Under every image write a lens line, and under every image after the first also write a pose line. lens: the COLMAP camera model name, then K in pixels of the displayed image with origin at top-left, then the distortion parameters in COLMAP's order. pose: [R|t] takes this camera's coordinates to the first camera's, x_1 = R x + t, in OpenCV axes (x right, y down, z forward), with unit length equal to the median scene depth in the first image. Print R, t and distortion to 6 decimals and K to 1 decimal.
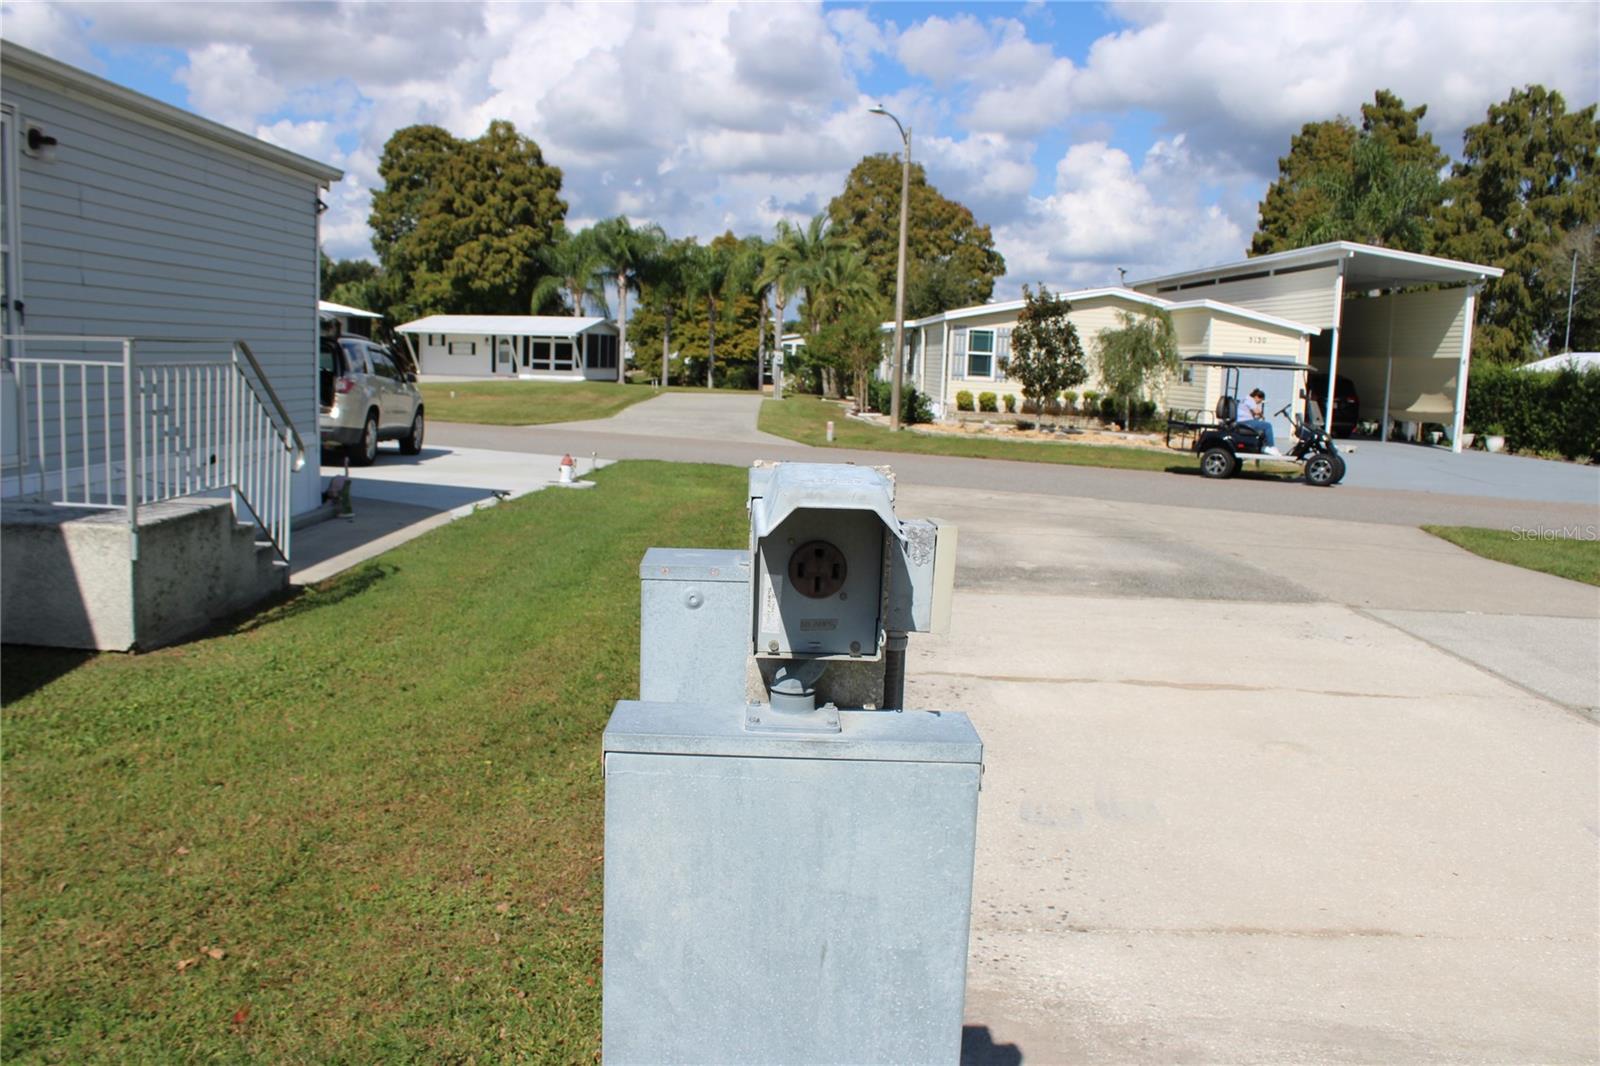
lens RADIAL K [[1323.0, 0, 794.7], [0, 1323.0, 533.5], [0, 0, 1]] dist [-0.173067, 0.158912]
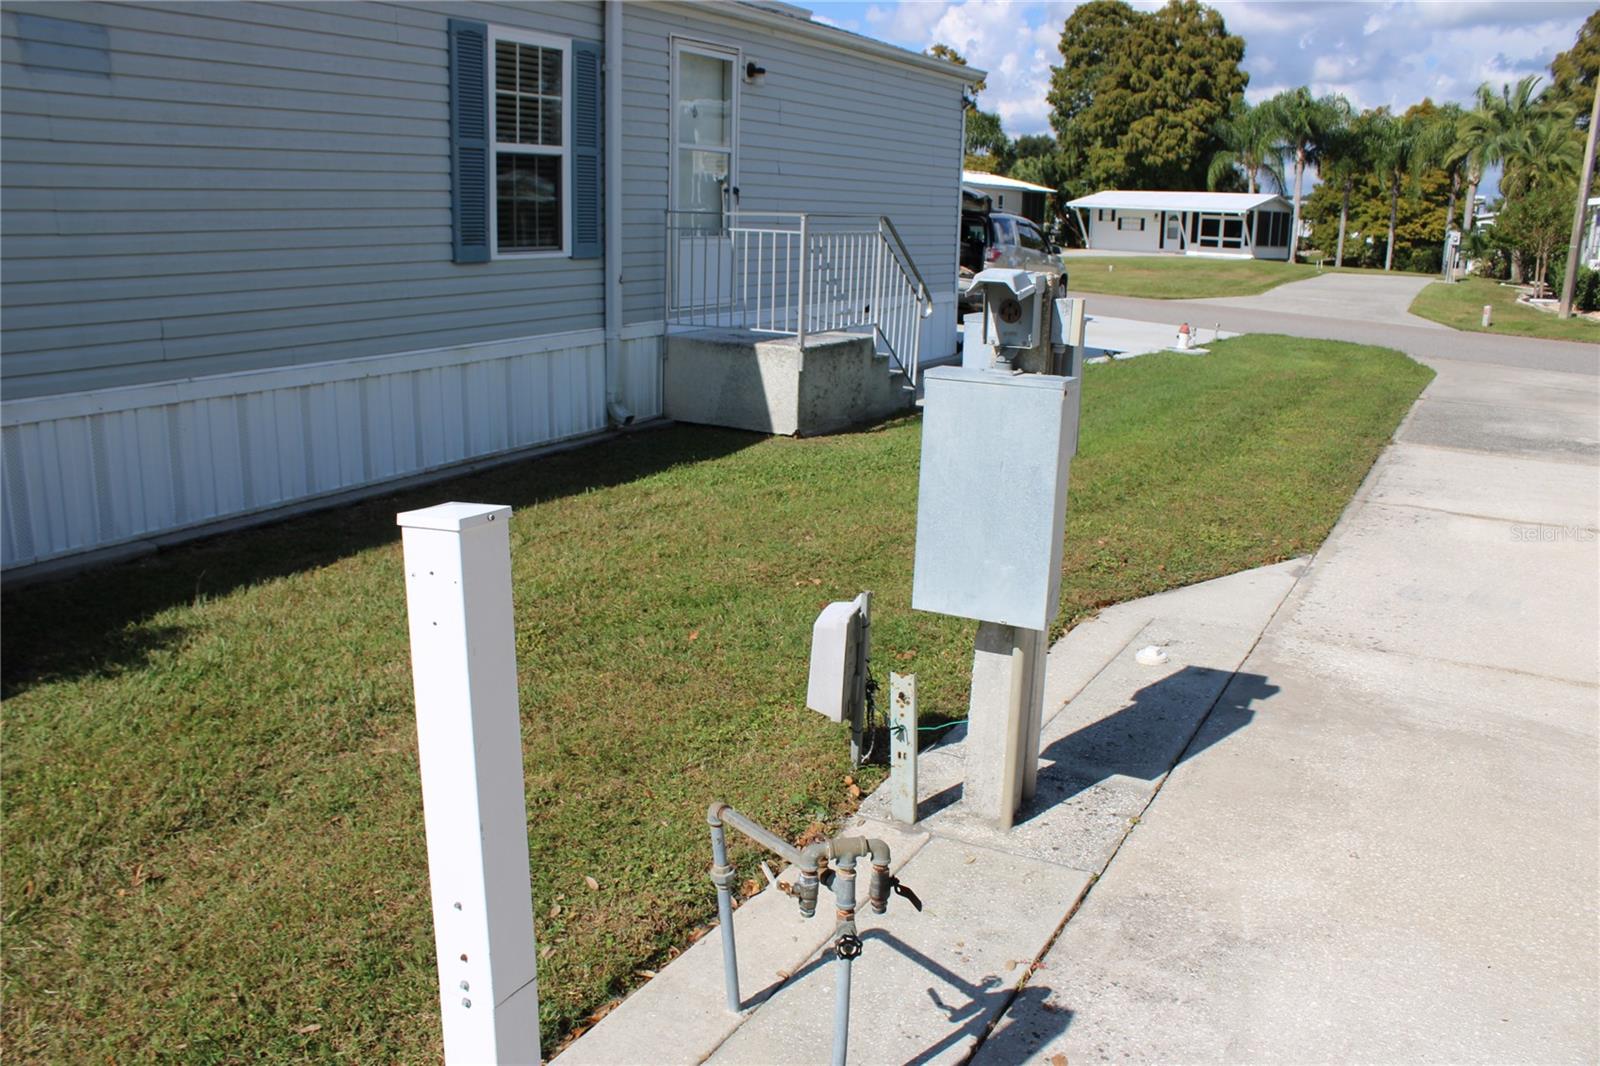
lens RADIAL K [[1334.6, 0, 800.0], [0, 1334.6, 533.0], [0, 0, 1]] dist [-0.177970, 0.186660]
pose [[0.878331, 0.099228, -0.467641, 0.019332], [-0.056330, 0.992888, 0.104879, 0.004460], [0.474722, -0.065776, 0.877674, -0.031266]]
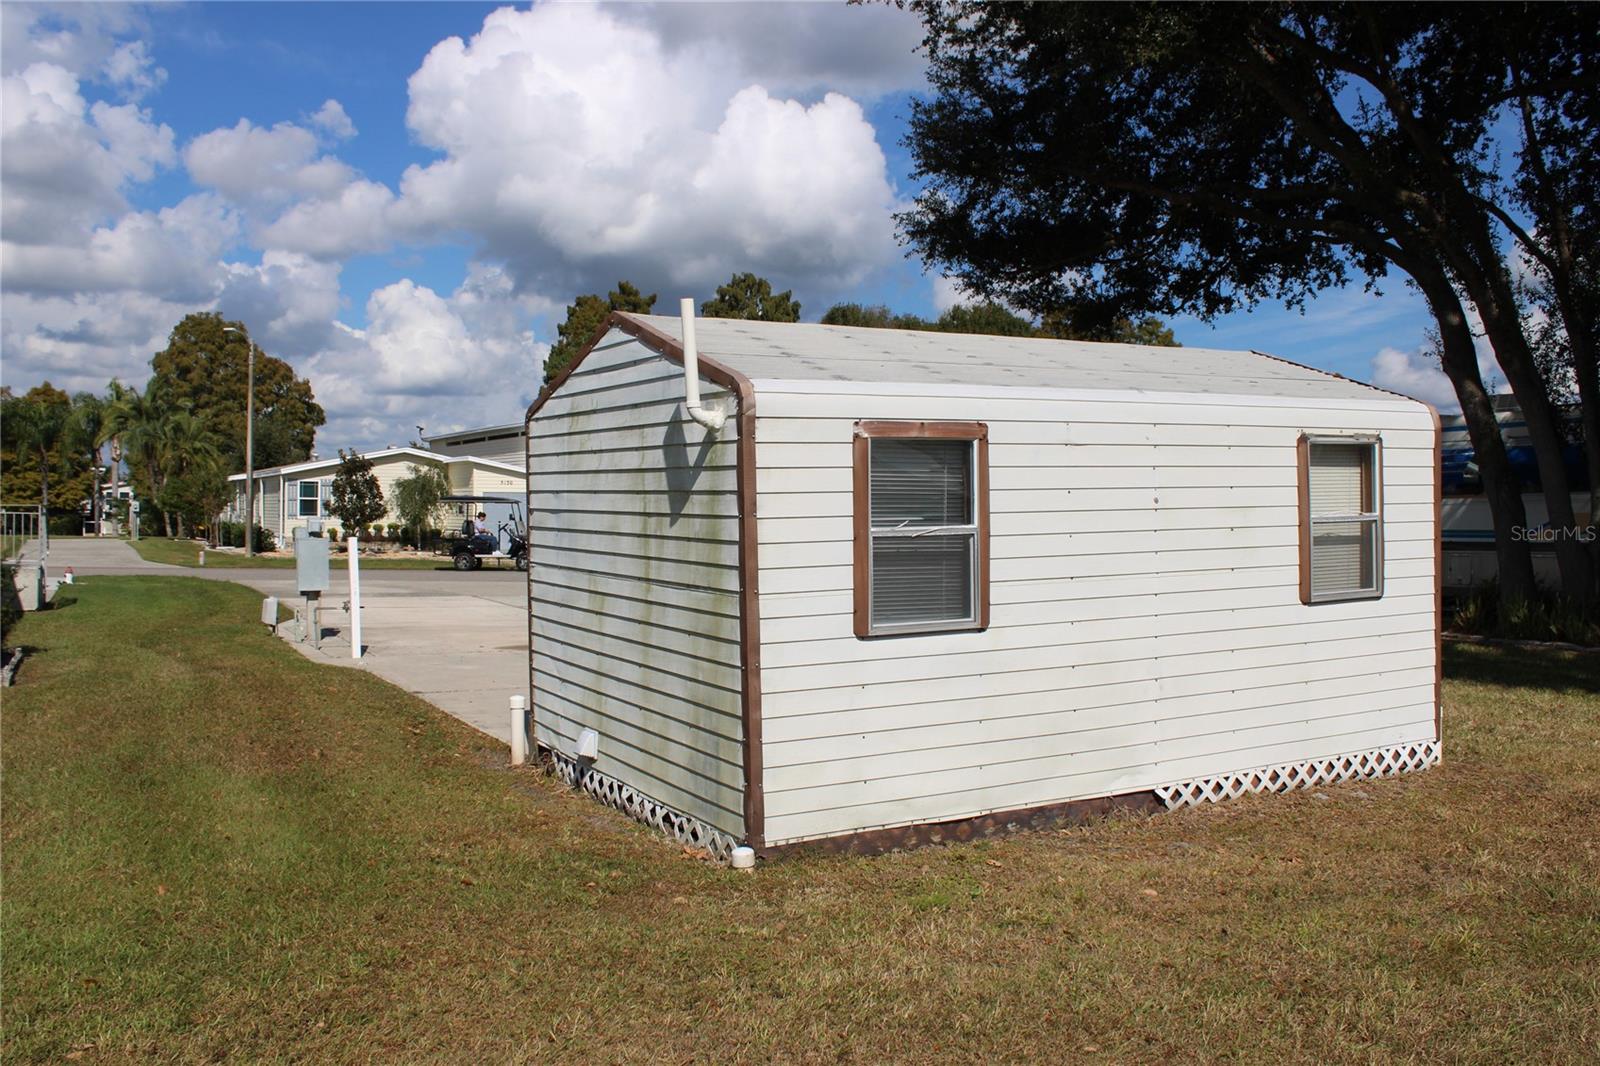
lens RADIAL K [[1434.2, 0, 842.4], [0, 1434.2, 537.5], [0, 0, 1]] dist [-0.174302, 0.142620]
pose [[0.873038, -0.037286, 0.486225, -0.044937], [0.086510, 0.993100, -0.079178, 0.035178], [-0.479918, 0.111189, 0.870239, -0.280414]]
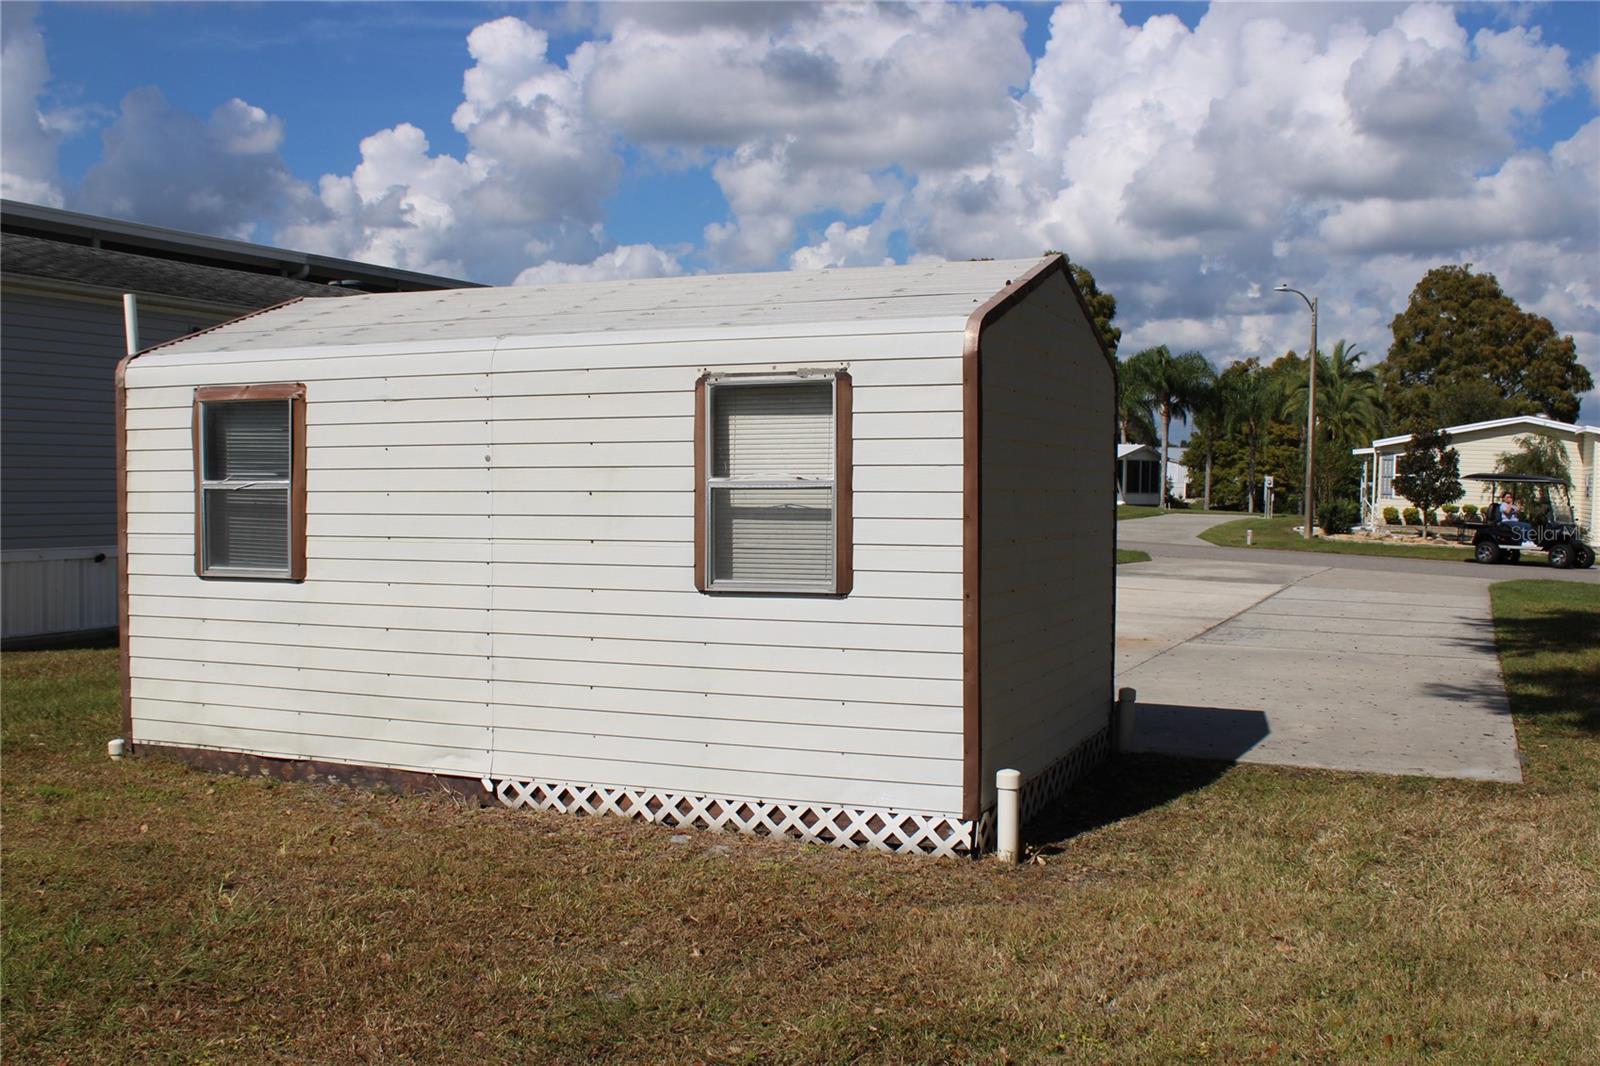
lens RADIAL K [[1647.3, 0, 777.7], [0, 1647.3, 538.6], [0, 0, 1]] dist [-0.207722, 0.367765]
pose [[0.914329, 0.003256, -0.404959, 0.116442], [-0.044006, 0.994845, -0.091361, 0.041699], [0.402574, 0.101354, 0.909759, -0.293345]]
